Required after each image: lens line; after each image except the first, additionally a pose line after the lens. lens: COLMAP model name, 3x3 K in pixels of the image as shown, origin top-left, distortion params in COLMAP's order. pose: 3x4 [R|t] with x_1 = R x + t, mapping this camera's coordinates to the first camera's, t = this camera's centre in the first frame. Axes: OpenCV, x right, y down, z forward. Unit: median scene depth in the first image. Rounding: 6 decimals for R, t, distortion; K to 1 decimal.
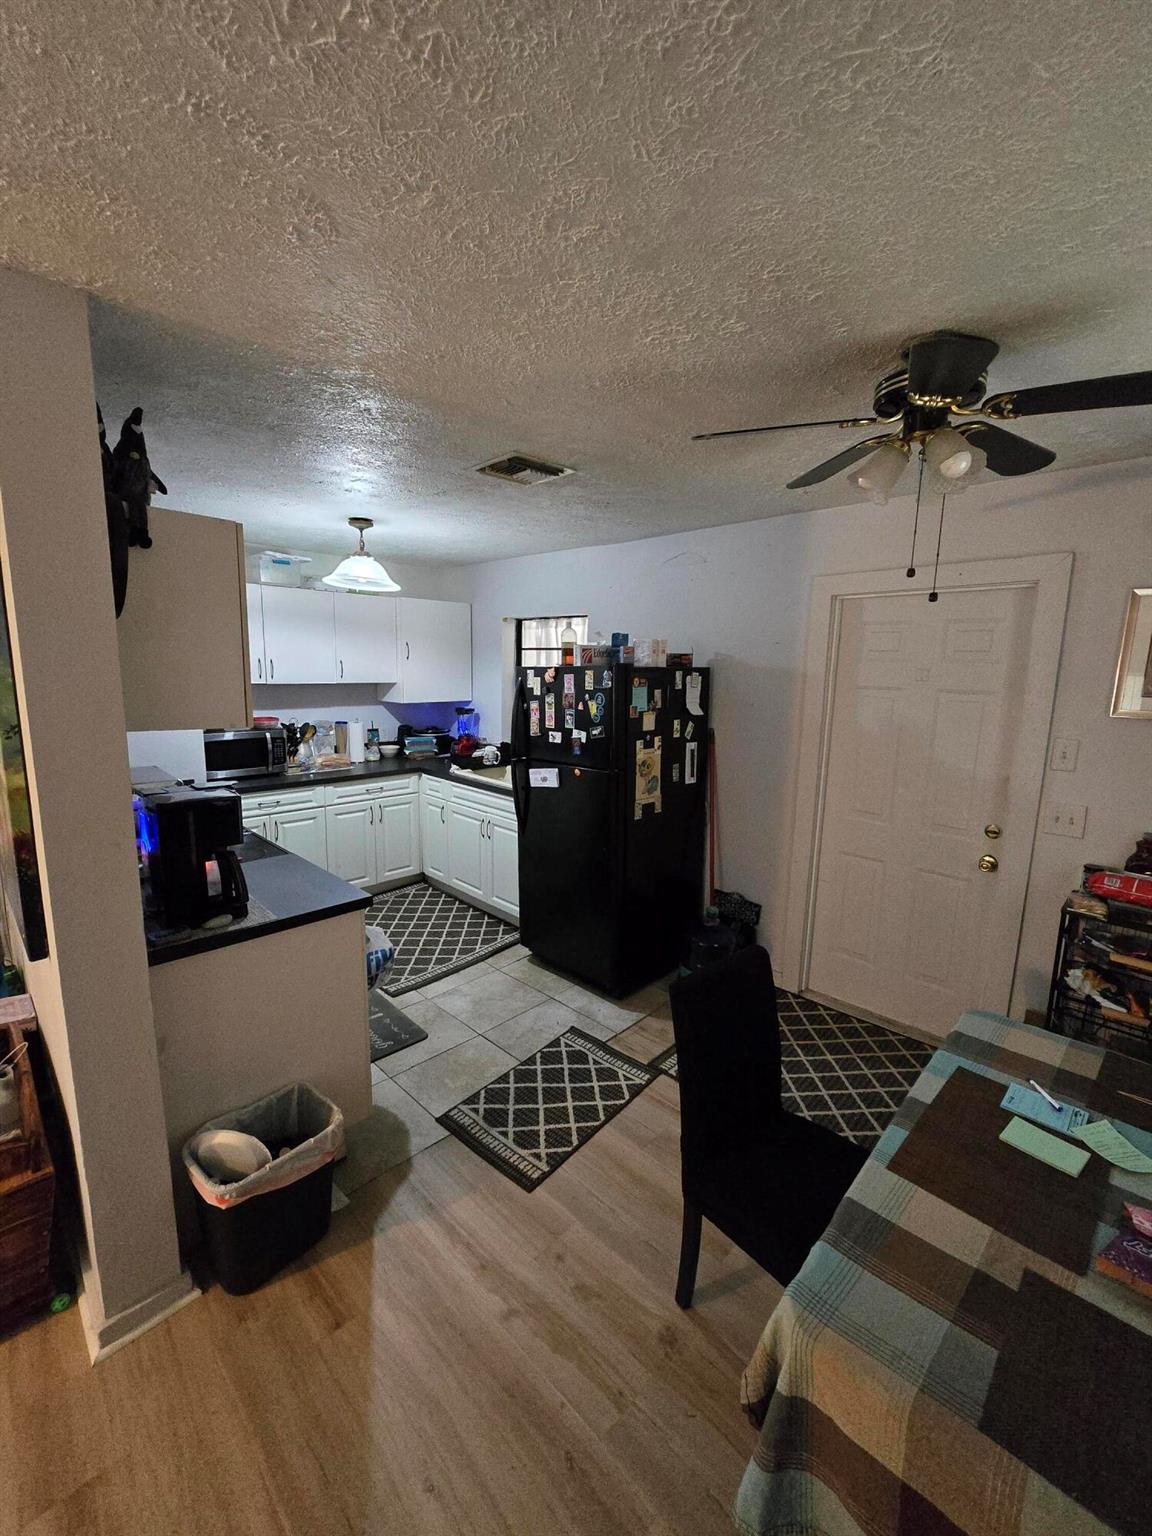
lens RADIAL K [[624.9, 0, 586.4], [0, 624.9, 770.5], [0, 0, 1]] dist [-0.007794, 0.002576]
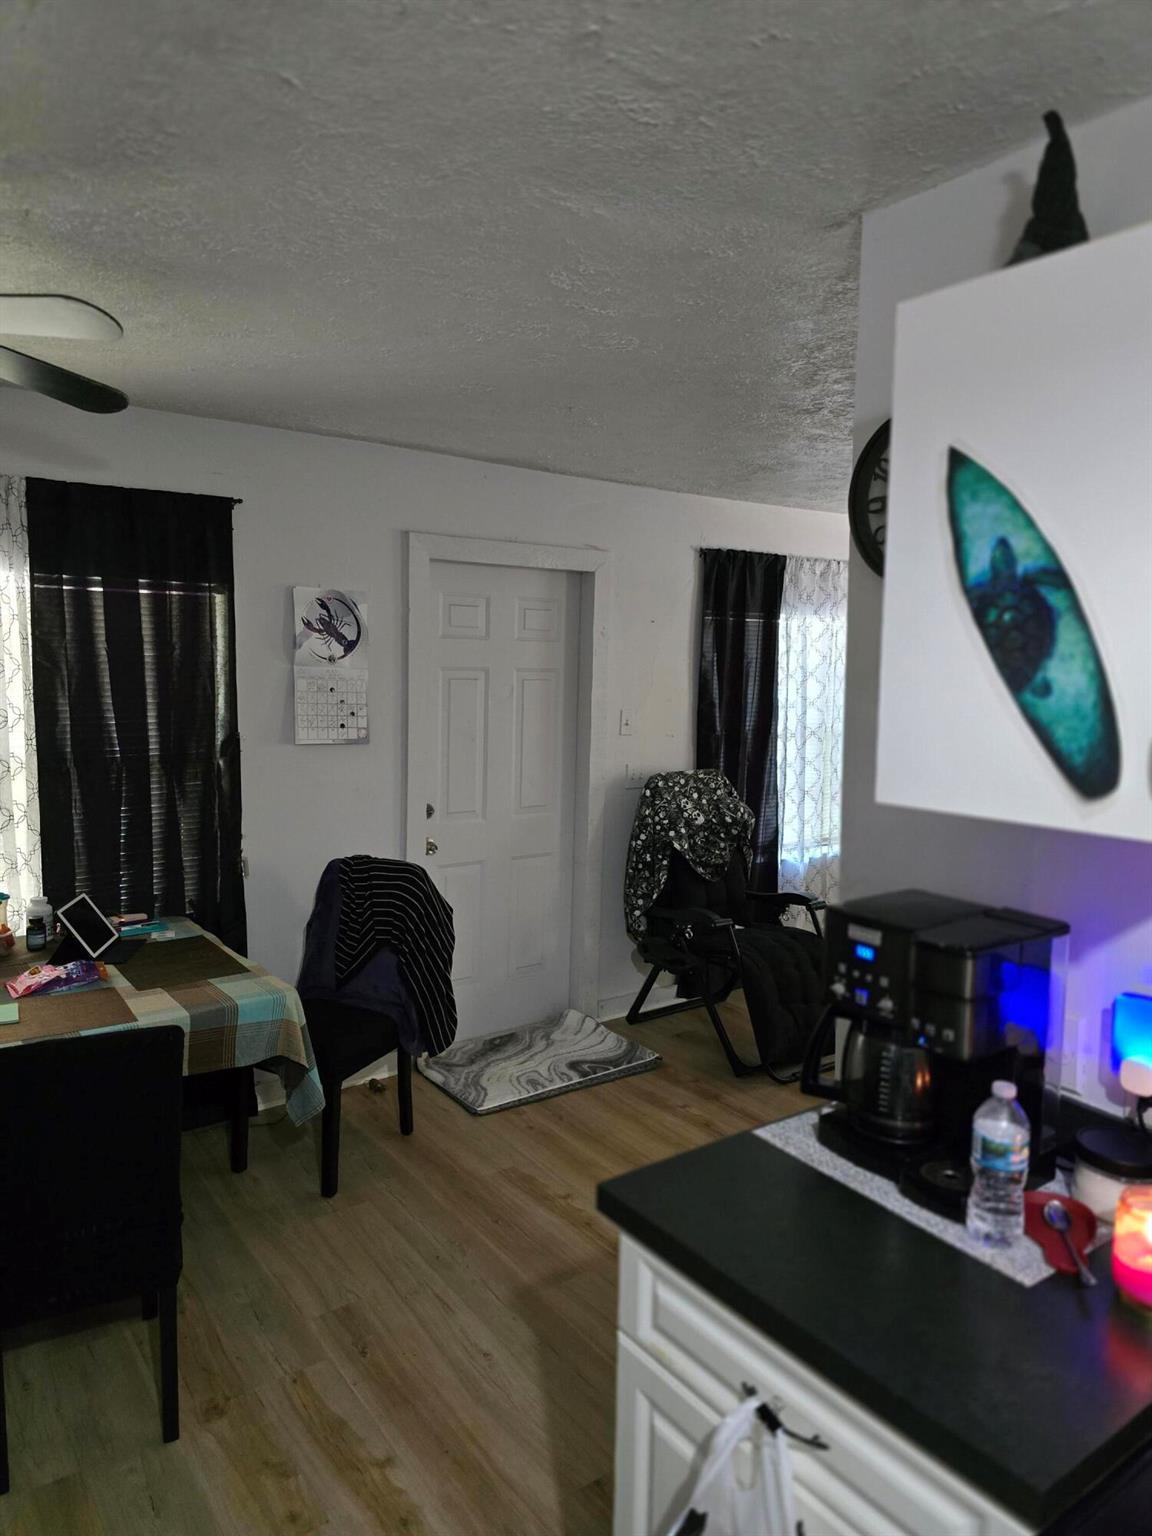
lens RADIAL K [[1031.1, 0, 569.4], [0, 1031.1, 768.8], [0, 0, 1]] dist [0.054177, -0.049819]
pose [[-0.983139, -0.054342, 0.174597, -0.322768], [-0.005610, 0.963335, 0.268244, -0.193598], [-0.182773, 0.262742, -0.947397, 1.192088]]
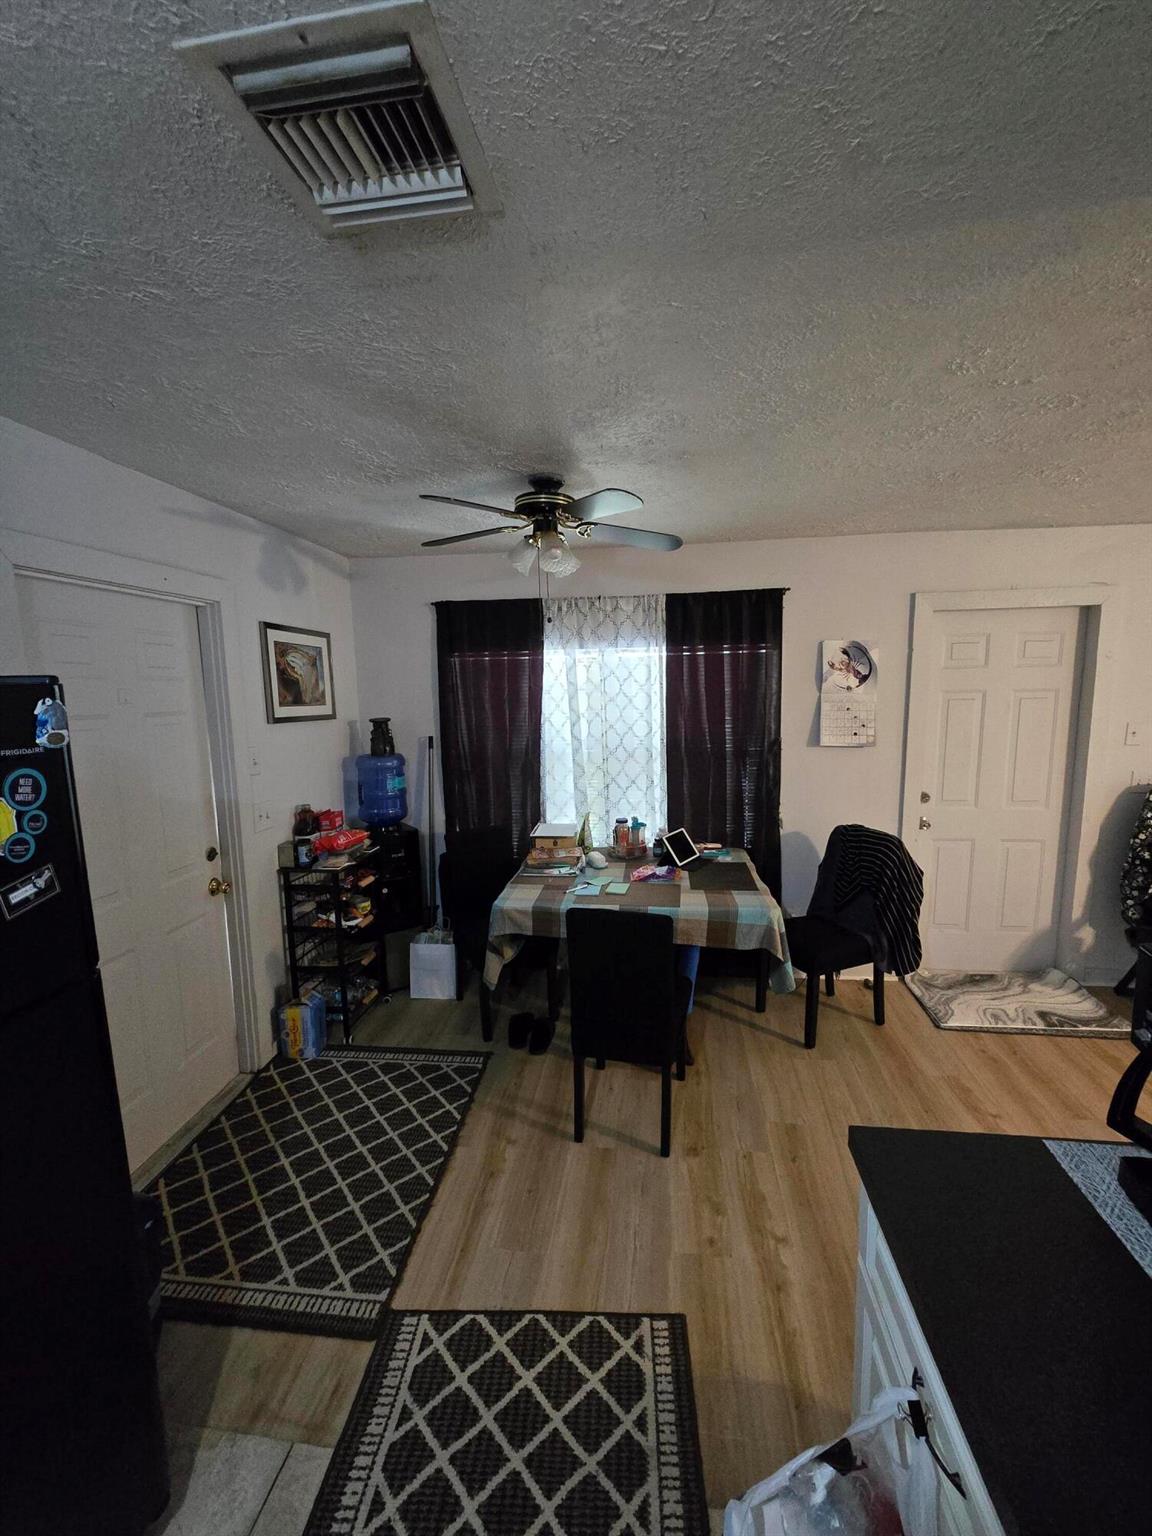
lens RADIAL K [[624.9, 0, 580.3], [0, 624.9, 769.1], [0, 0, 1]] dist [-0.007794, 0.002576]
pose [[-0.593873, -0.108175, 0.797253, -0.438666], [0.141596, 0.961401, 0.235922, -0.172270], [-0.792001, 0.252996, -0.555633, 1.032843]]
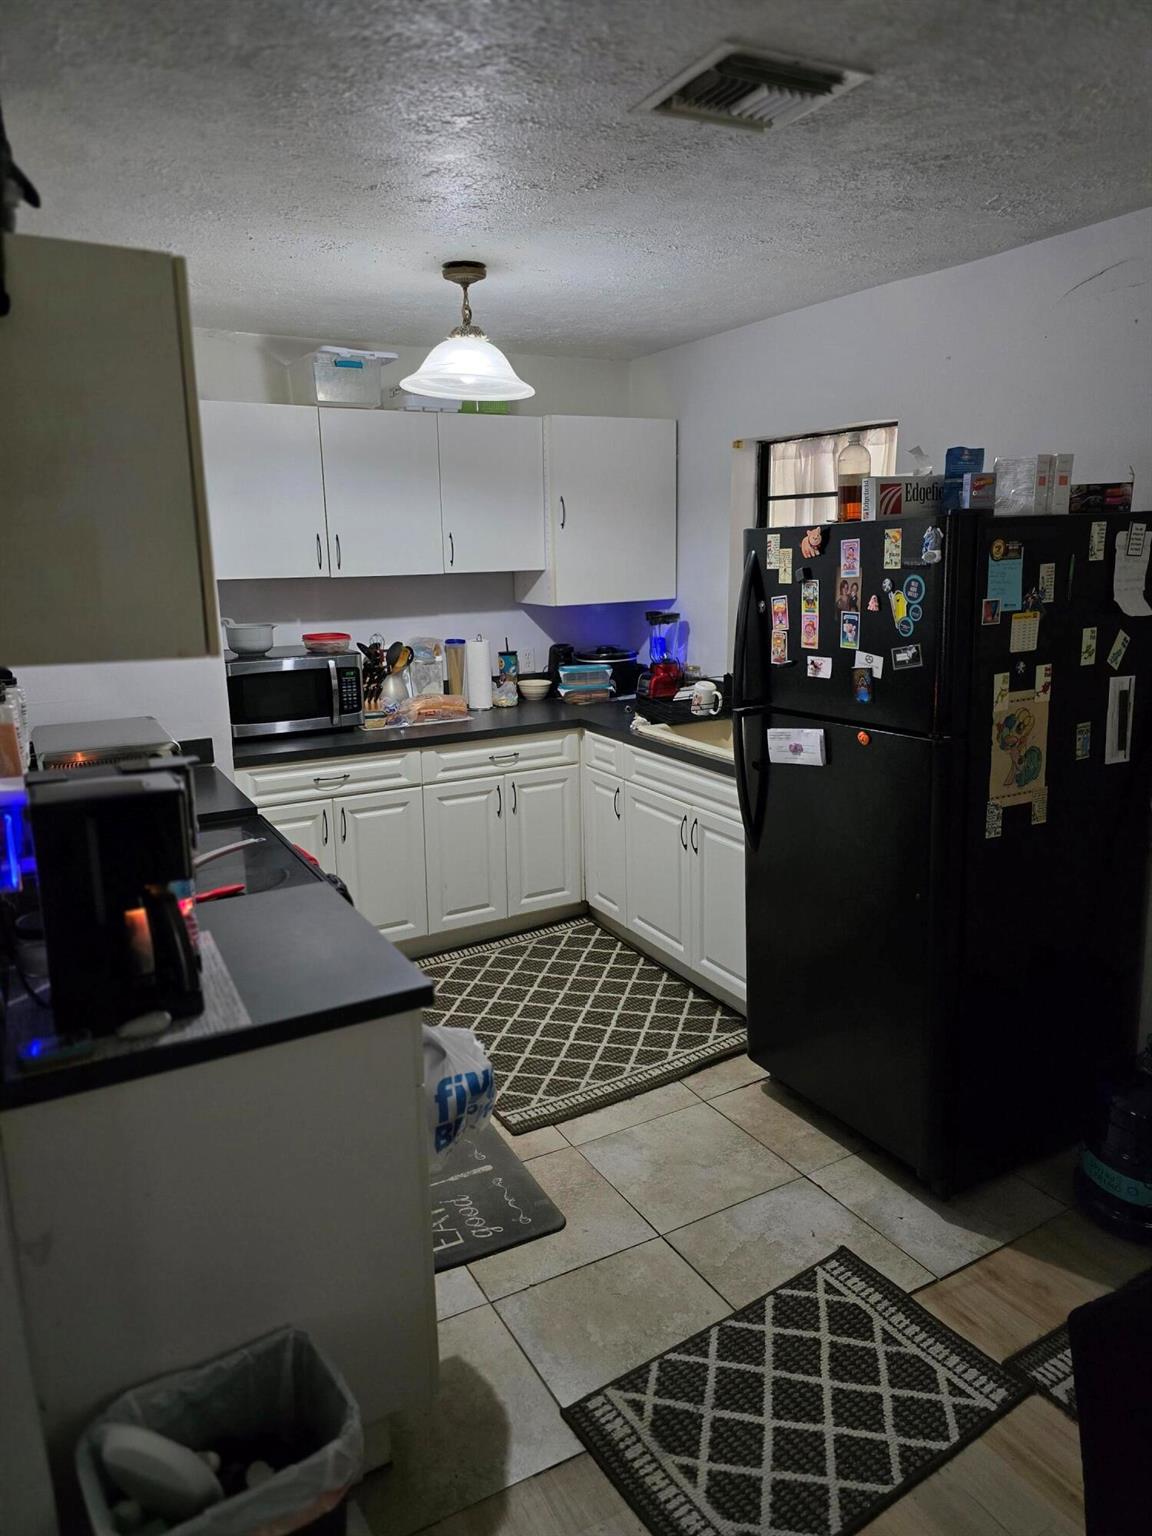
lens RADIAL K [[1031.1, 0, 583.4], [0, 1031.1, 765.4], [0, 0, 1]] dist [0.054177, -0.049819]
pose [[0.957215, 0.023174, -0.288447, 0.012040], [-0.008977, 0.998687, 0.050444, -0.017156], [0.289237, -0.045696, 0.956166, 0.172638]]
